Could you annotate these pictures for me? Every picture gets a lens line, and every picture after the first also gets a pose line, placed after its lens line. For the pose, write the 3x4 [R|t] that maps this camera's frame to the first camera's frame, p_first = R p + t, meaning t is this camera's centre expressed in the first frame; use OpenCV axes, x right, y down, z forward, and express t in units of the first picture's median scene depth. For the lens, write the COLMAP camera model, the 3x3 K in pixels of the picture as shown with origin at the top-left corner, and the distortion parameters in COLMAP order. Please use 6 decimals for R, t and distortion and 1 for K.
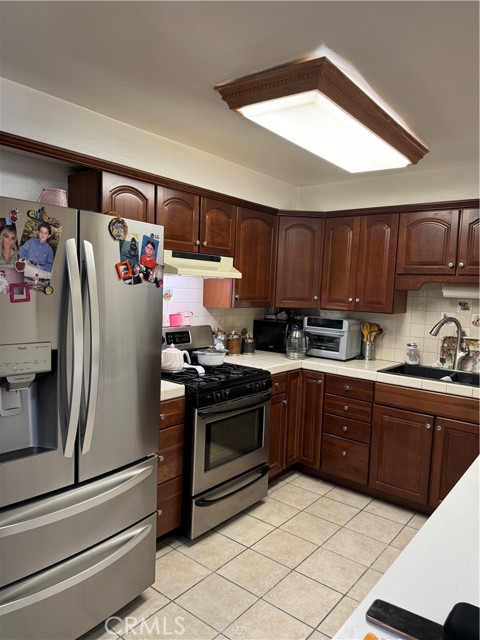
lens RADIAL K [[449.6, 0, 235.8], [0, 449.6, 320.4], [0, 0, 1]] dist [0.052447, -0.004077]
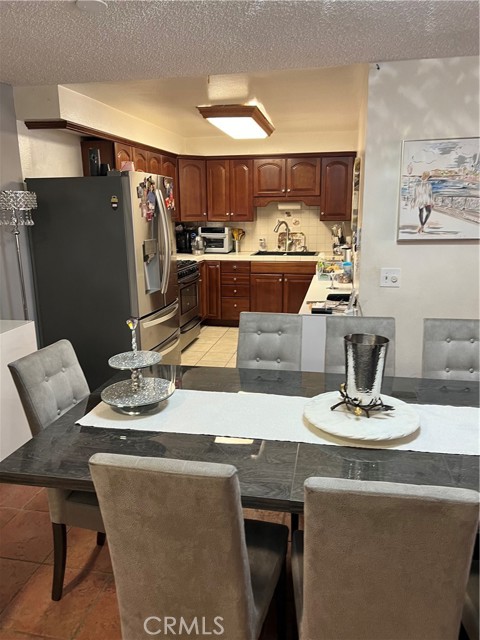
lens RADIAL K [[485.2, 0, 242.2], [0, 485.2, 322.3], [0, 0, 1]] dist [0.062591, -0.001557]
pose [[0.888679, -0.152351, 0.432480, -0.523471], [0.078762, 0.979889, 0.183343, 0.018584], [-0.451715, -0.128870, 0.882806, -0.620495]]
